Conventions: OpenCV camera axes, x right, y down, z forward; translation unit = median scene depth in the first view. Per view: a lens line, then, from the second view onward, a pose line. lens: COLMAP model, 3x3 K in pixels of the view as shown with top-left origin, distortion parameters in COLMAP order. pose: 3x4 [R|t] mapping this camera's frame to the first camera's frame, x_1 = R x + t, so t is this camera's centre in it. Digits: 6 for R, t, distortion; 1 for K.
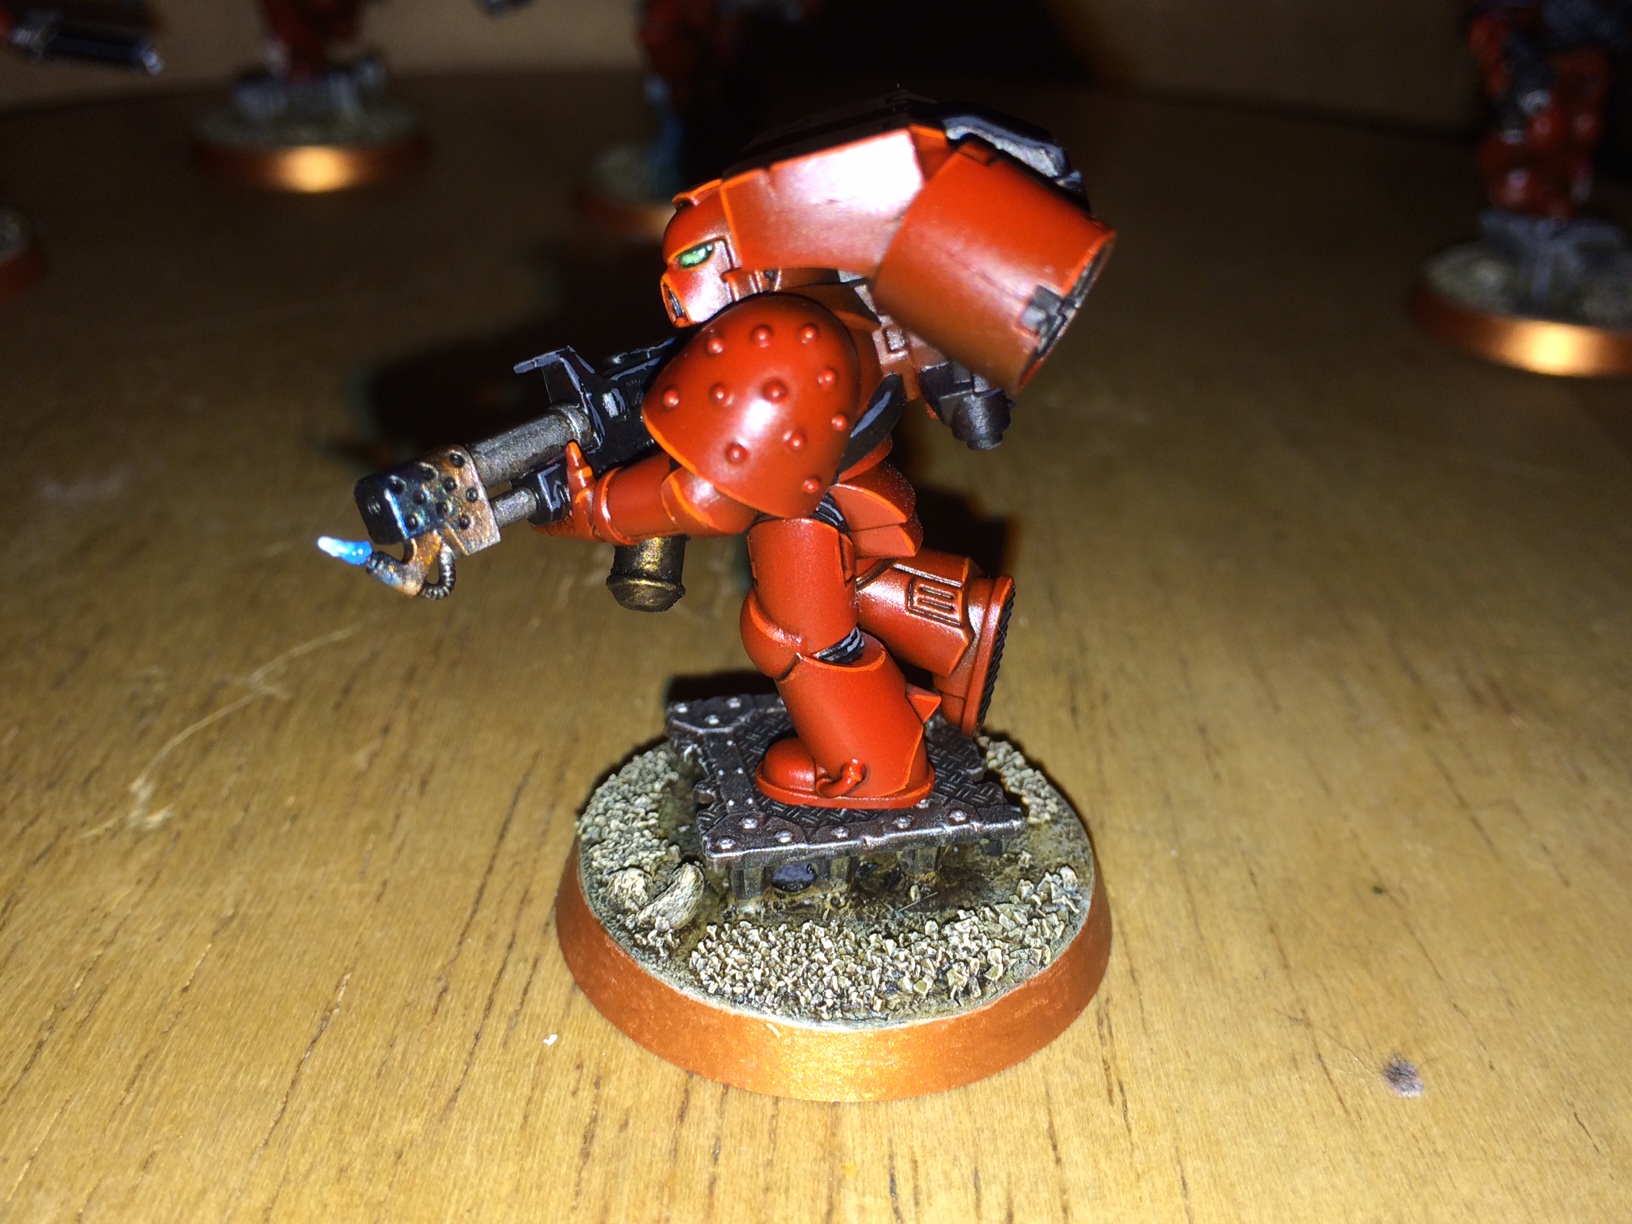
lens RADIAL K [[1761.4, 0, 815.4], [0, 1761.4, 614.4], [0, 0, 1]] dist [0.009243, 0.000000]
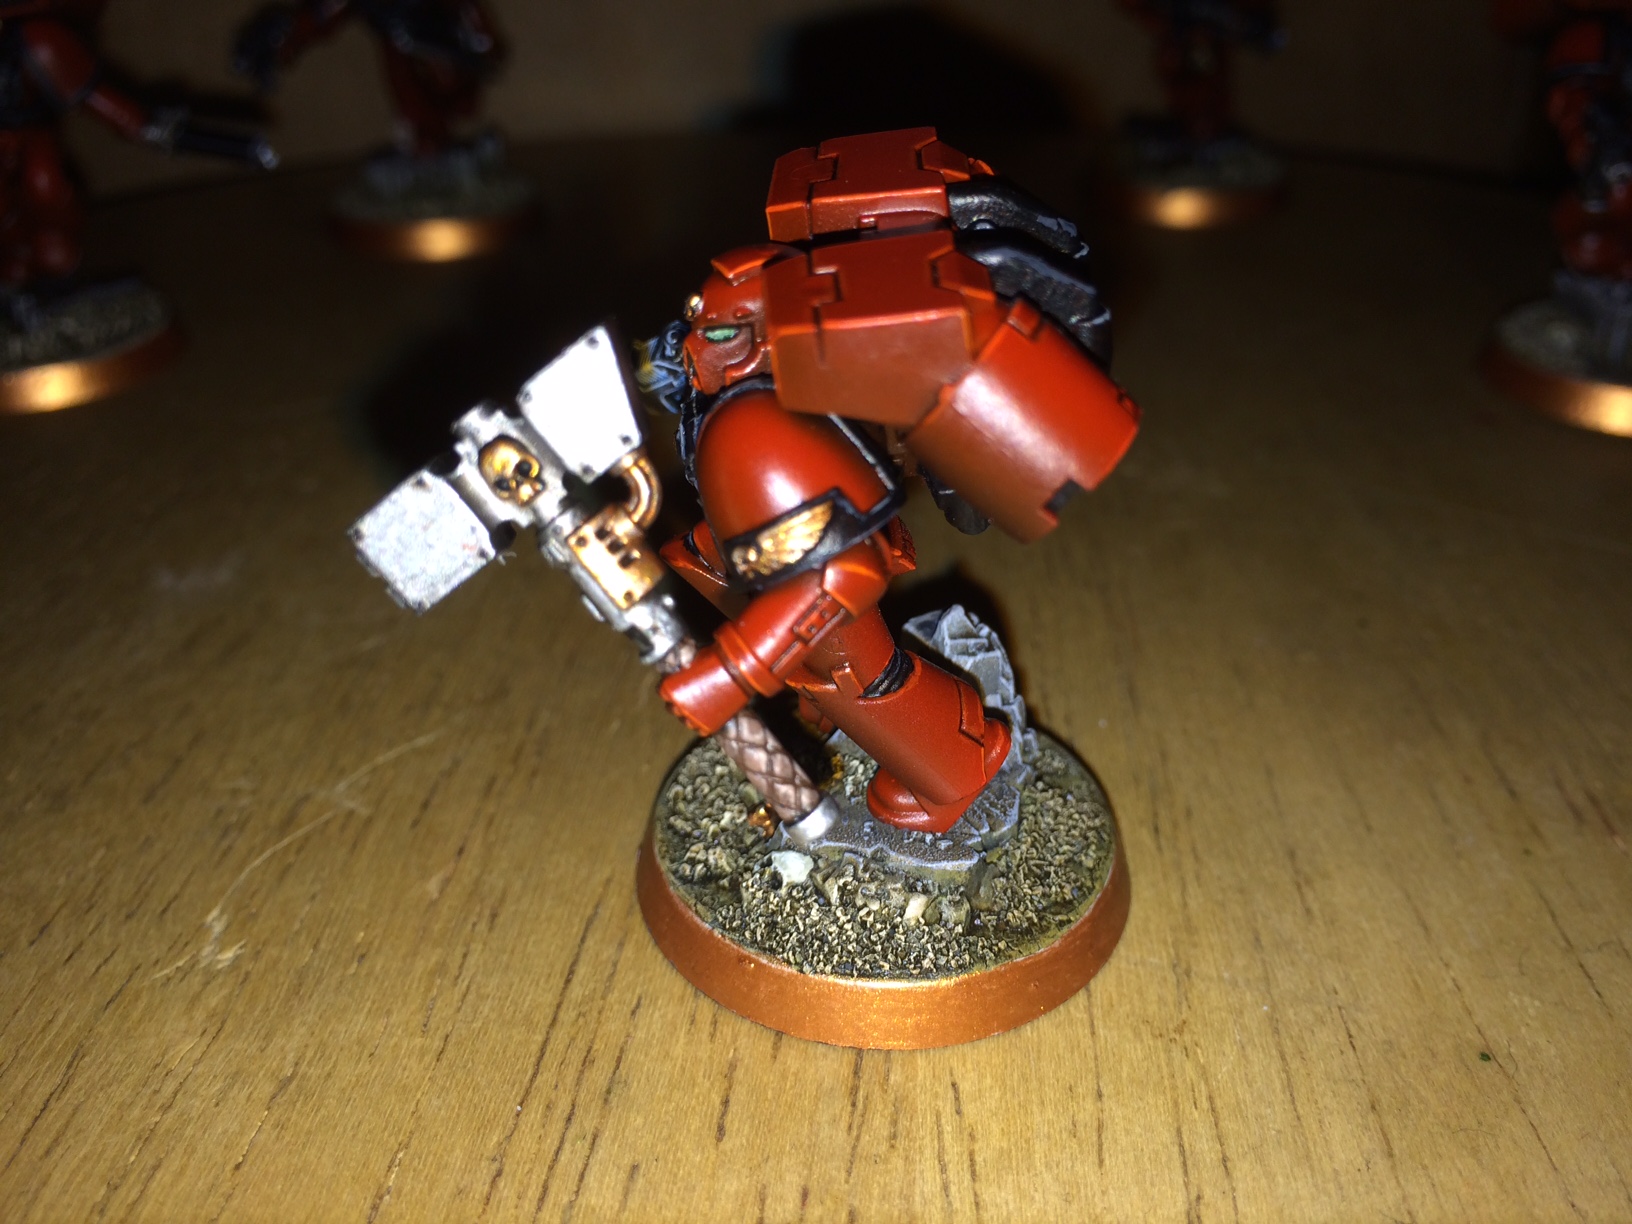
lens RADIAL K [[1505.3, 0, 806.5], [0, 1505.3, 602.2], [0, 0, 1]] dist [0.049447, -0.159965]
pose [[0.997619, -0.000966, -0.068966, 0.012883], [0.002563, 0.999731, 0.023069, -0.106427], [0.068925, -0.023191, 0.997352, 0.179316]]
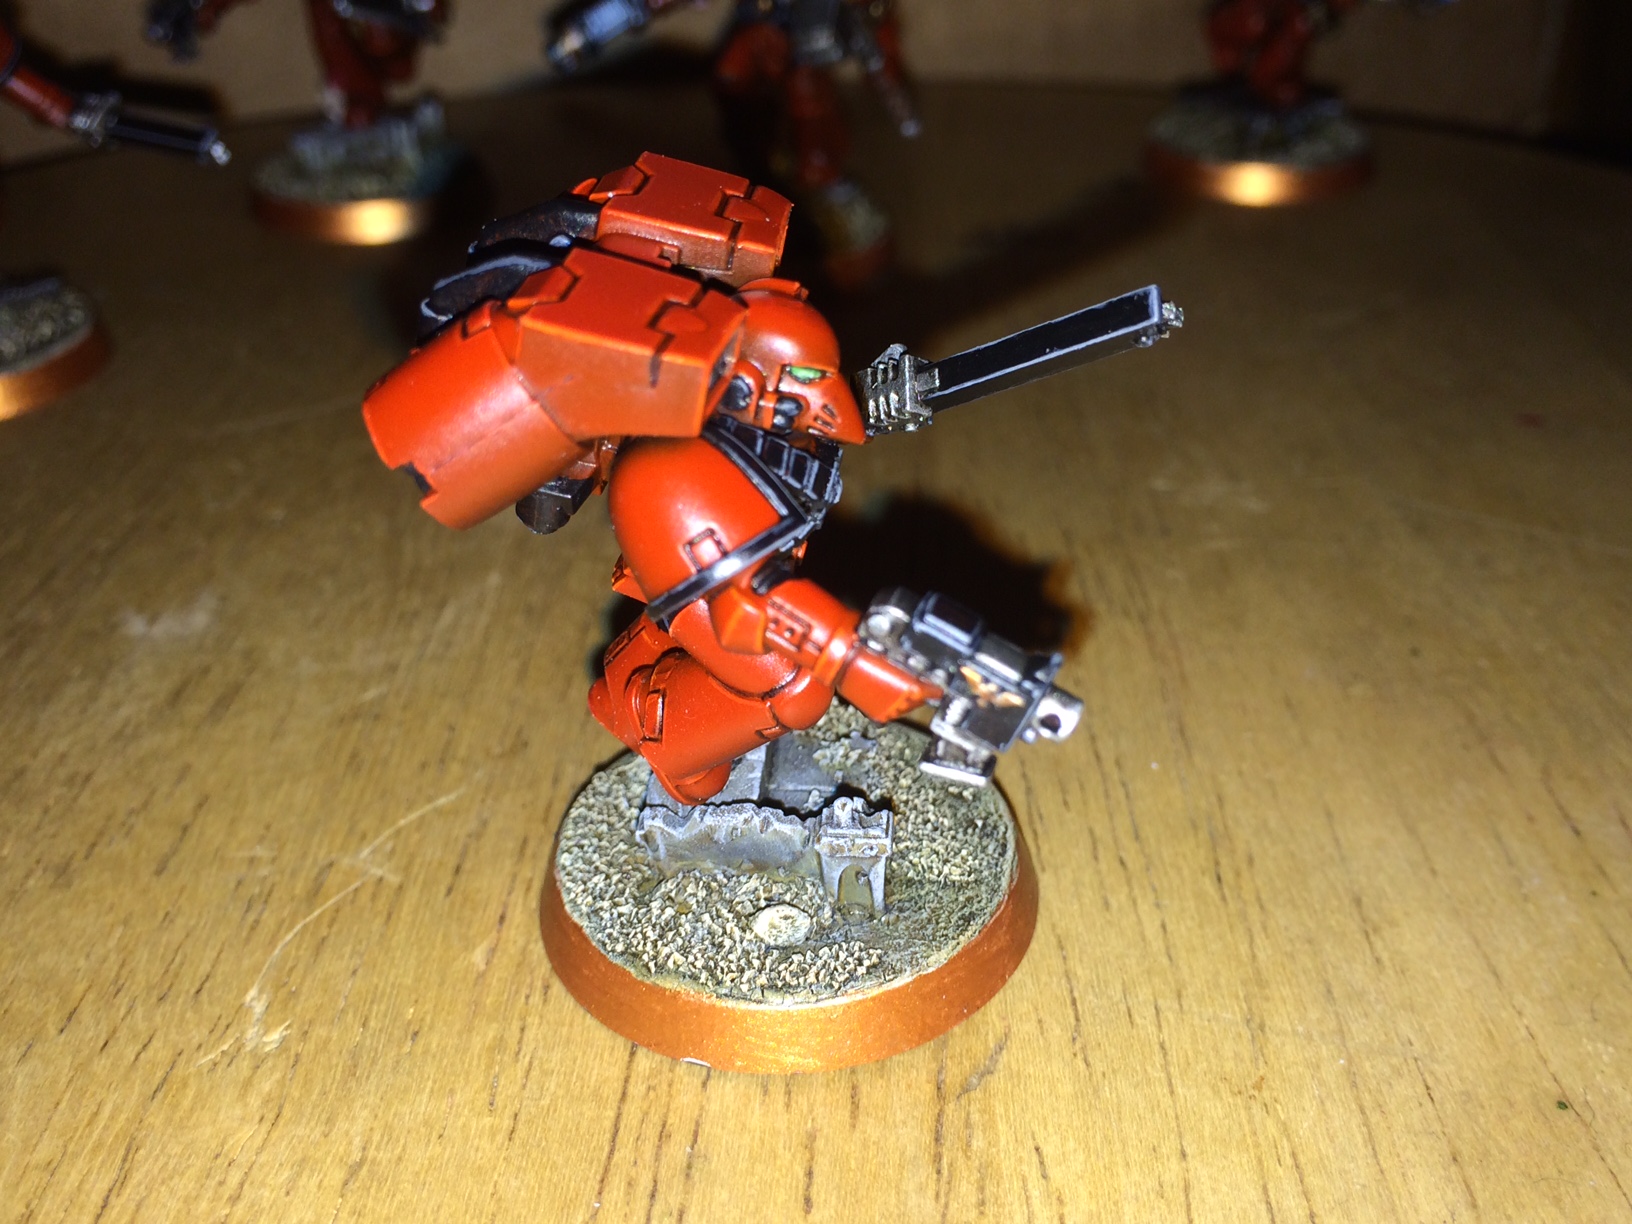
lens RADIAL K [[1761.4, 0, 804.2], [0, 1761.4, 586.4], [0, 0, 1]] dist [0.009243, 0.000000]
pose [[0.999548, -0.017390, -0.024534, -0.058860], [0.018059, 0.999464, 0.027318, -0.154791], [0.024046, -0.027749, 0.999326, 0.056818]]
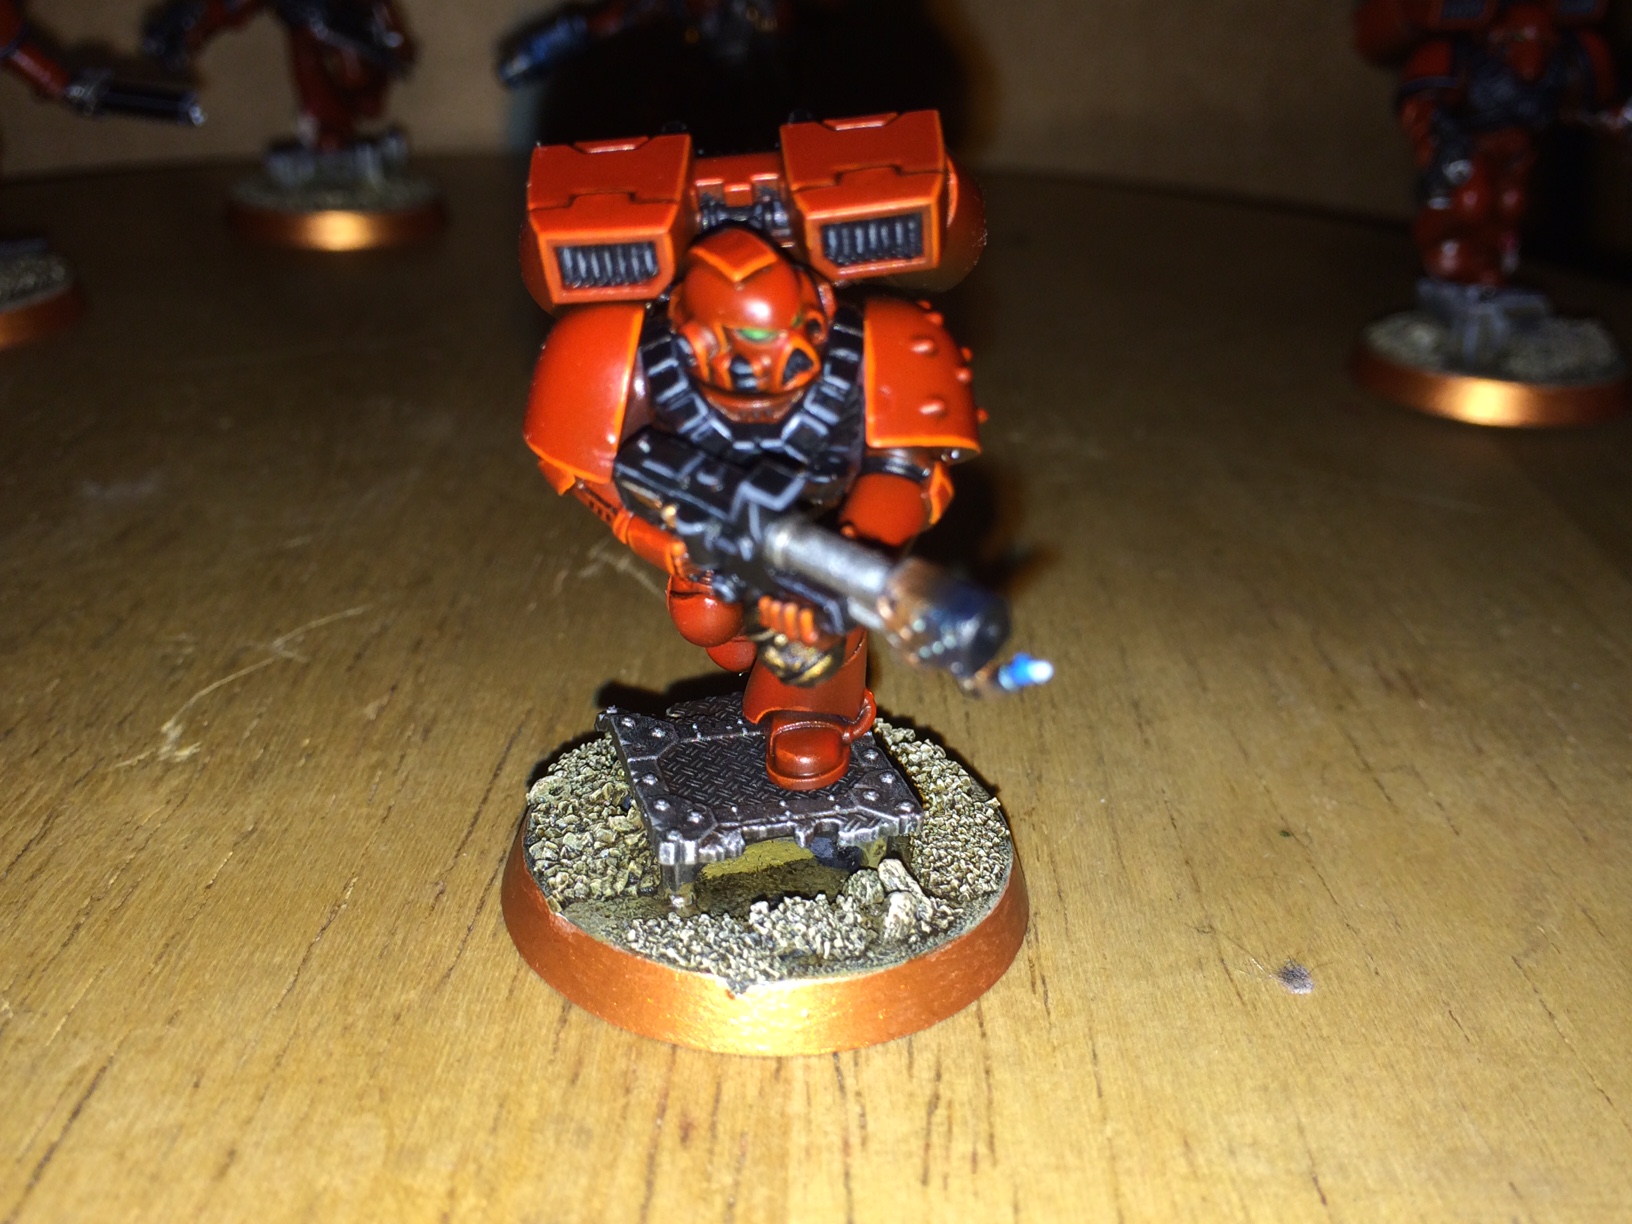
lens RADIAL K [[1761.4, 0, 822.2], [0, 1761.4, 598.3], [0, 0, 1]] dist [0.009243, 0.000000]
pose [[0.999848, 0.017119, 0.003449, 0.021546], [-0.016815, 0.997074, -0.074573, 0.097014], [-0.004715, 0.074504, 0.997210, -0.115676]]
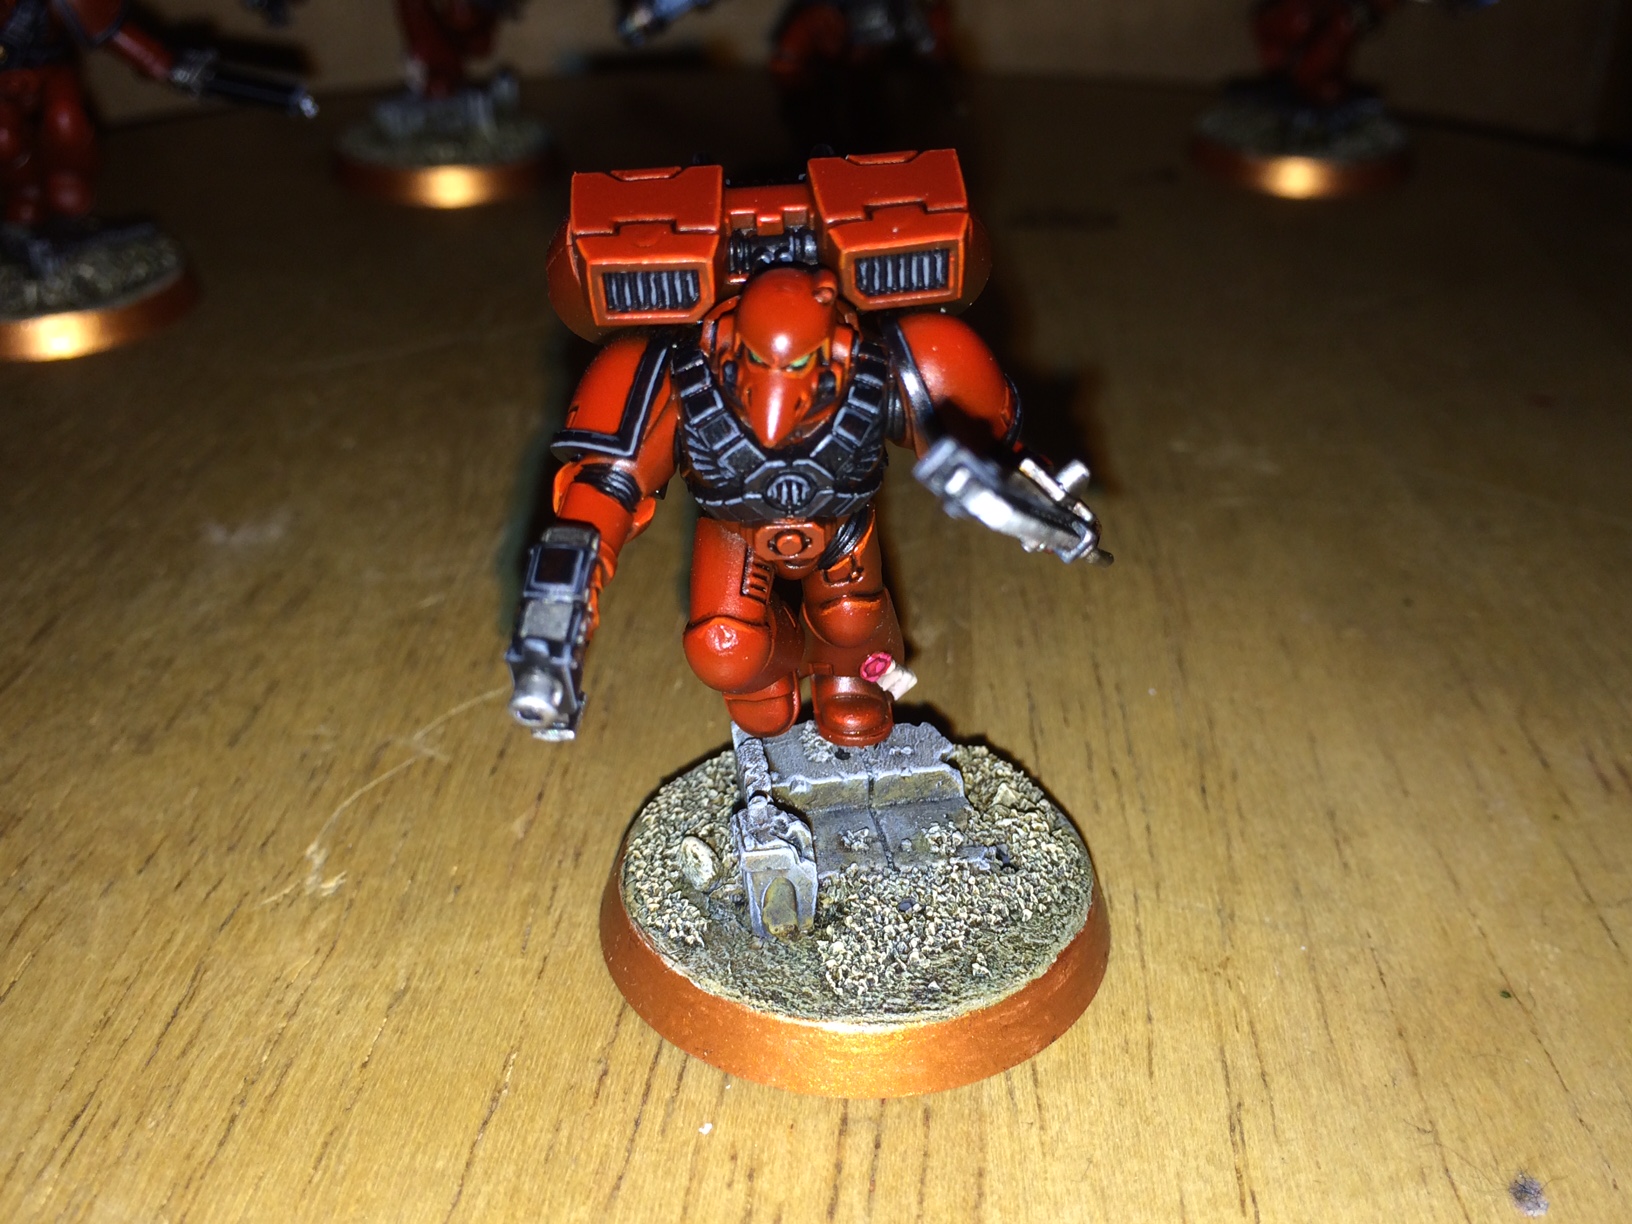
lens RADIAL K [[1761.4, 0, 805.0], [0, 1761.4, 594.0], [0, 0, 1]] dist [0.009243, 0.000000]
pose [[0.998181, 0.020139, -0.056818, -0.033003], [-0.018787, 0.999530, 0.024224, -0.092894], [0.057279, -0.023113, 0.998091, -0.037727]]
